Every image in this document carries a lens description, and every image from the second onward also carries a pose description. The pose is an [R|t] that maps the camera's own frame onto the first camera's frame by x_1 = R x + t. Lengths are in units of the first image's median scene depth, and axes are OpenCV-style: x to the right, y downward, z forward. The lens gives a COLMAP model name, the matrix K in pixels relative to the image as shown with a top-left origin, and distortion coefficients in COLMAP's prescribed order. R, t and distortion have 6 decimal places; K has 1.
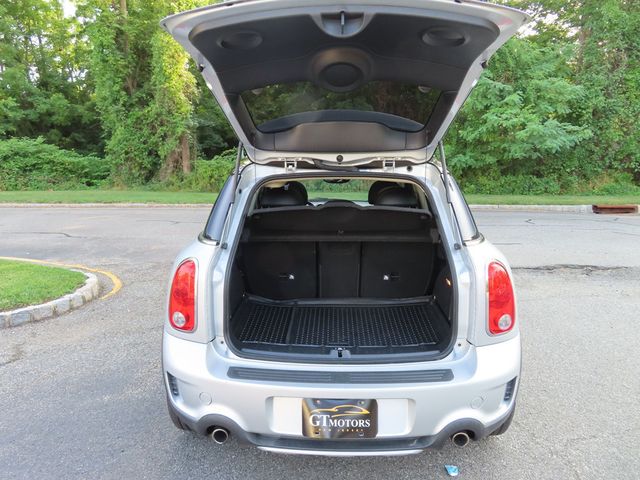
lens RADIAL K [[453.9, 0, 320.6], [0, 453.9, 244.8], [0, 0, 1]] dist [-0.018770, 0.010108]
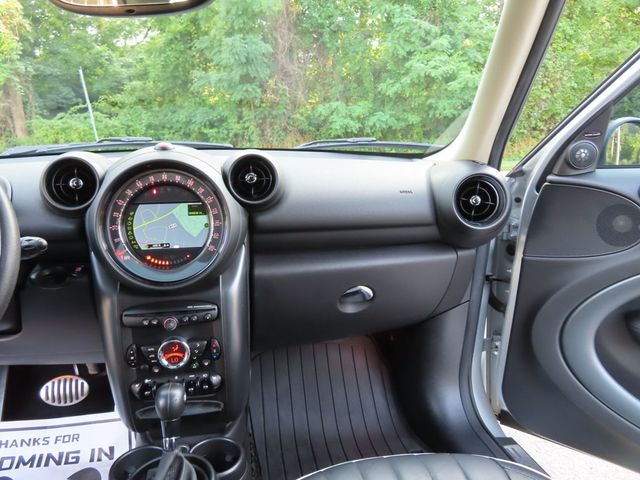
lens RADIAL K [[453.9, 0, 319.2], [0, 453.9, 242.7], [0, 0, 1]] dist [-0.018770, 0.010108]
pose [[0.976137, -0.052124, 0.210805, 0.014711], [0.040092, 0.997335, 0.060957, -0.017125], [-0.213421, -0.051051, 0.975626, 0.207677]]
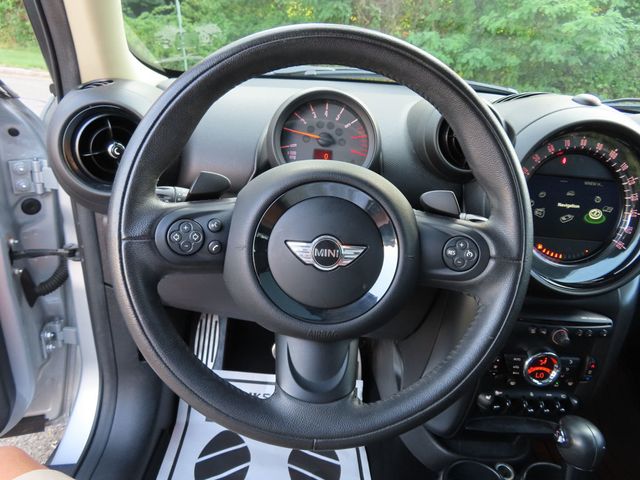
lens RADIAL K [[453.9, 0, 321.2], [0, 453.9, 243.7], [0, 0, 1]] dist [-0.018770, 0.010108]
pose [[0.991636, 0.068885, 0.109150, -0.008351], [-0.090934, 0.973015, 0.212066, -0.019195], [-0.091596, -0.220217, 0.971141, 0.220779]]
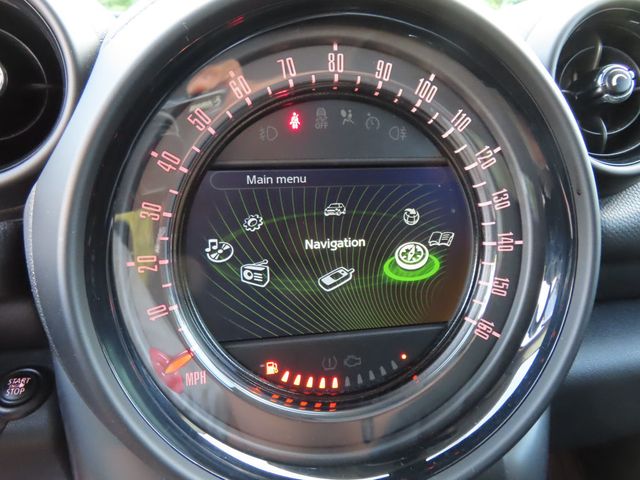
lens RADIAL K [[453.9, 0, 319.3], [0, 453.9, 241.4], [0, 0, 1]] dist [-0.018770, 0.010108]
pose [[0.973468, -0.054331, 0.222281, 0.007637], [0.014079, 0.983784, 0.178803, -0.018818], [-0.228391, -0.170929, 0.958447, 0.237907]]
